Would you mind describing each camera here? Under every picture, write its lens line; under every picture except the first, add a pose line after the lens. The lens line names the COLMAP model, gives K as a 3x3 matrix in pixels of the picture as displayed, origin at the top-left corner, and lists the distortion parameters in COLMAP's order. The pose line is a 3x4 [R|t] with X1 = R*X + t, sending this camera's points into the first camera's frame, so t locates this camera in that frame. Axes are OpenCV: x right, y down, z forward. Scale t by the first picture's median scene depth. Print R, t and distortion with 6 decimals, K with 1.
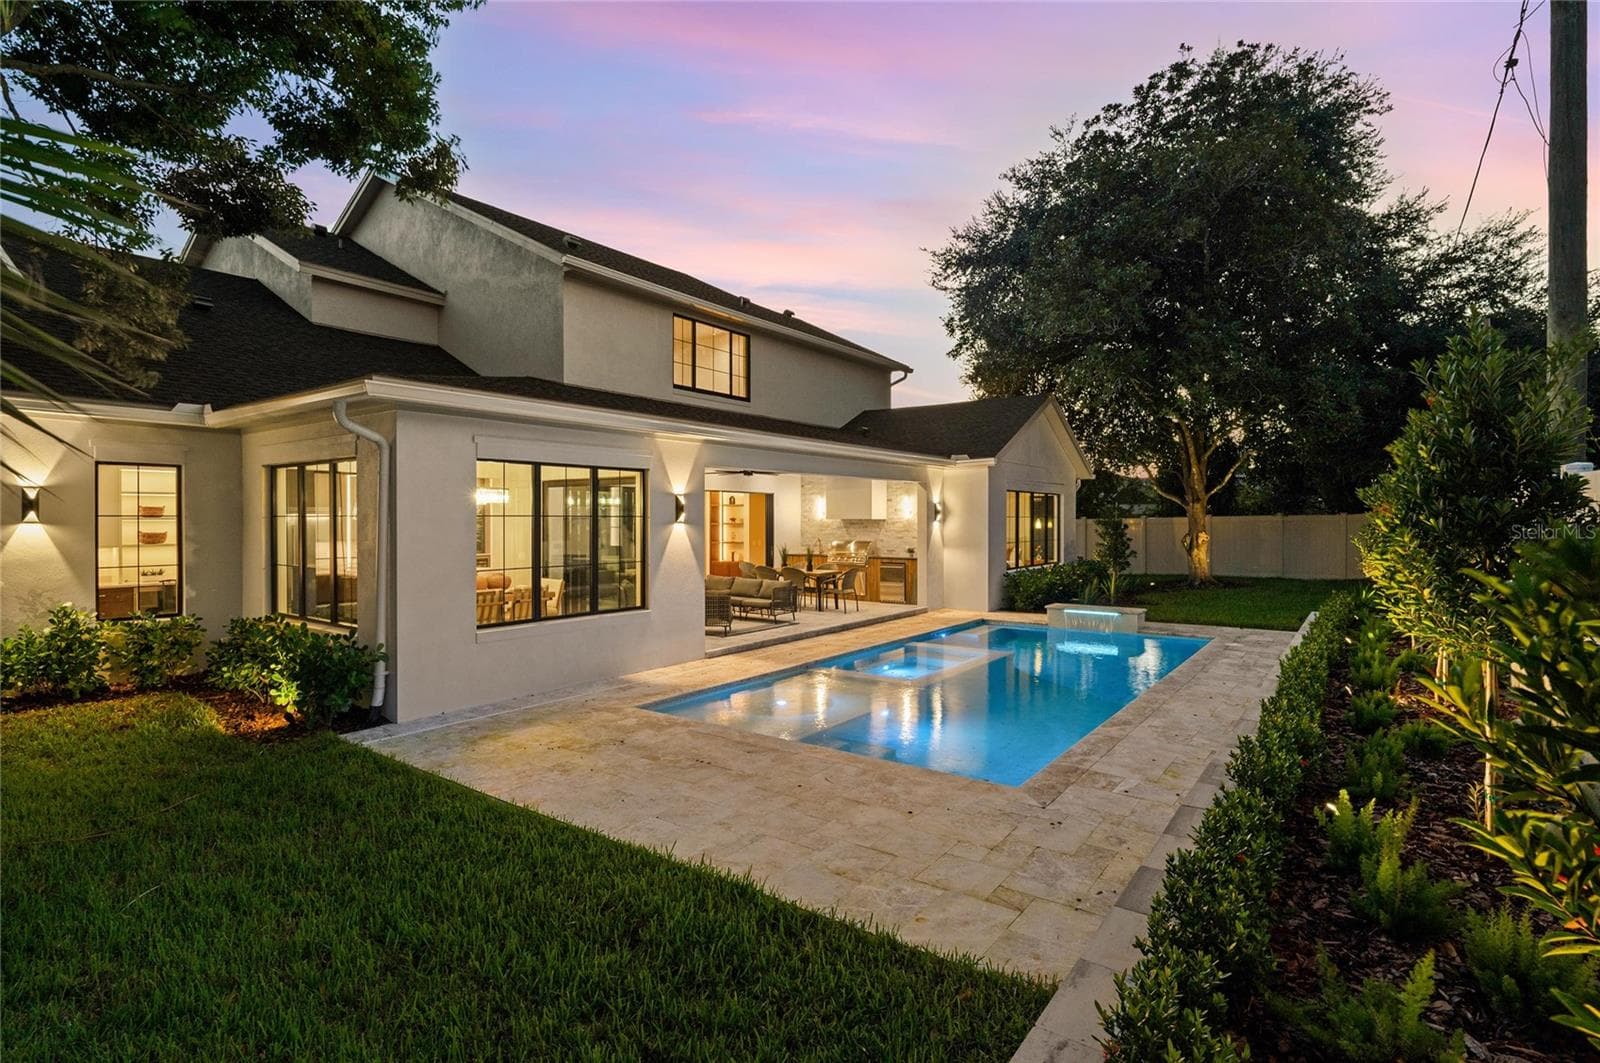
lens RADIAL K [[753.3, 0, 800.0], [0, 753.3, 531.5], [0, 0, 1]] dist [0.000734, -0.000007]
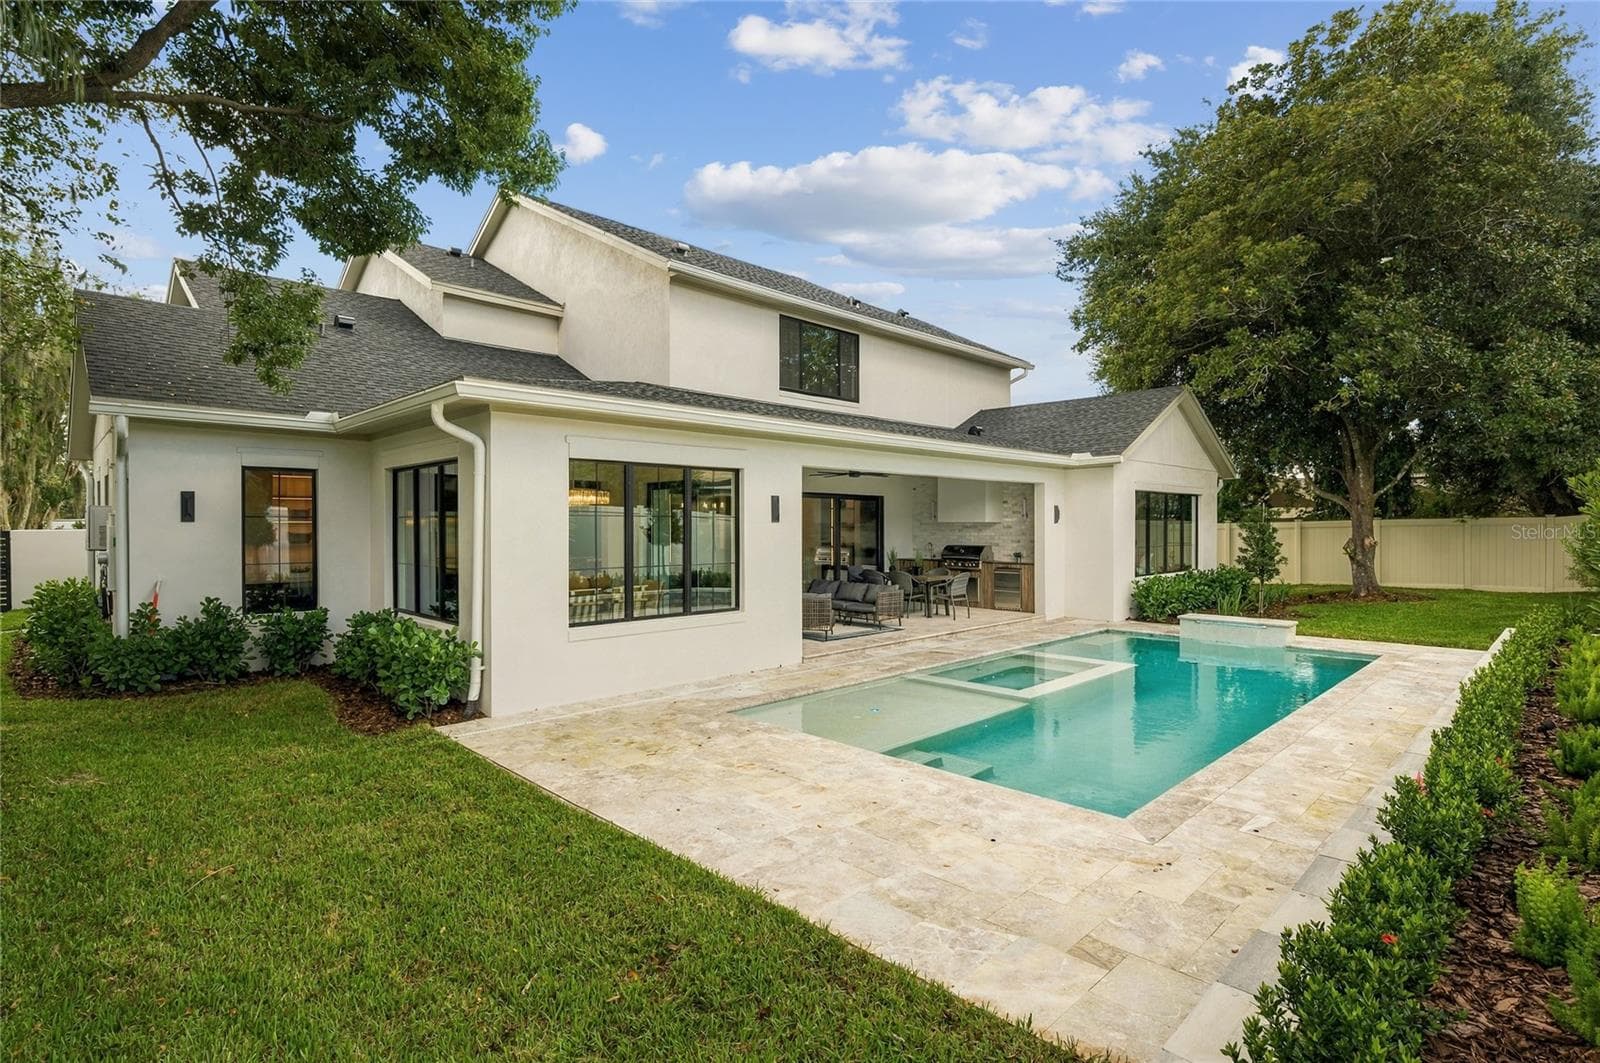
lens RADIAL K [[749.6, 0, 809.8], [0, 749.6, 541.5], [0, 0, 1]] dist [0.000103, -0.000166]
pose [[0.988069, 0.002319, -0.153995, 0.040154], [-0.001788, 0.999992, 0.003587, 0.009250], [0.154002, -0.003268, 0.988065, 0.052624]]
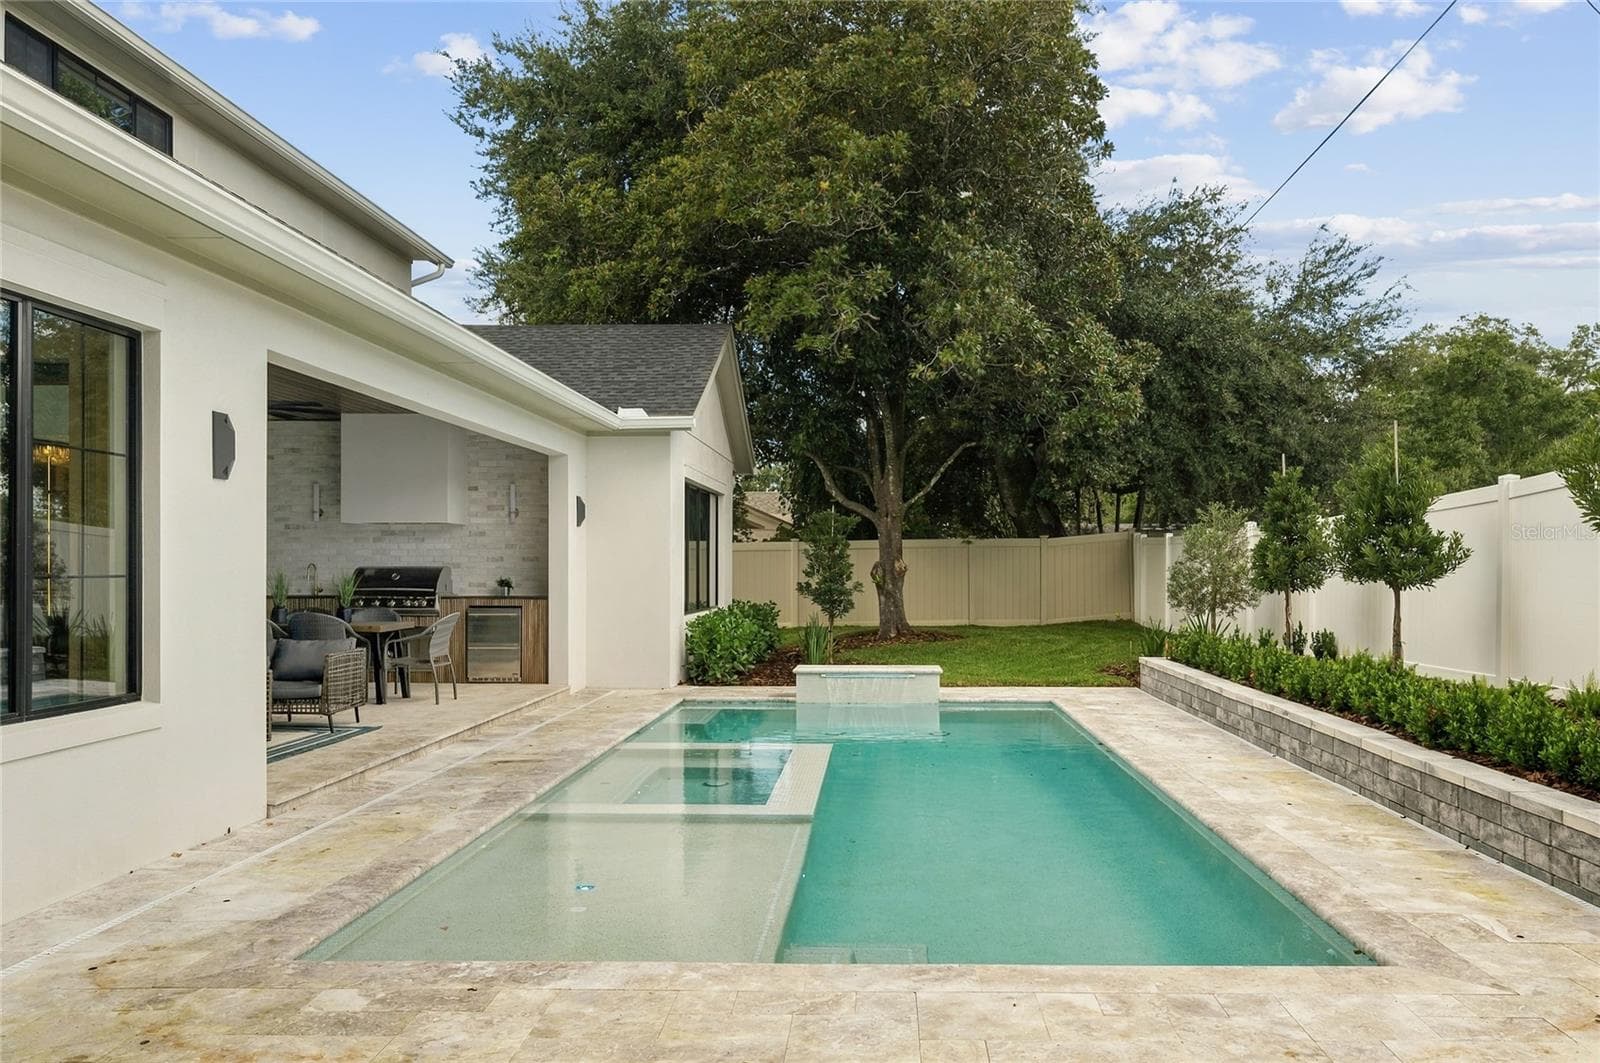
lens RADIAL K [[1185.5, 0, 802.3], [0, 1185.5, 574.9], [0, 0, 1]] dist [-0.001661, -0.001467]
pose [[0.822274, 0.000890, 0.569091, -0.315426], [0.006158, 0.999926, -0.010461, 0.054690], [-0.569059, 0.012106, 0.822208, 0.371725]]
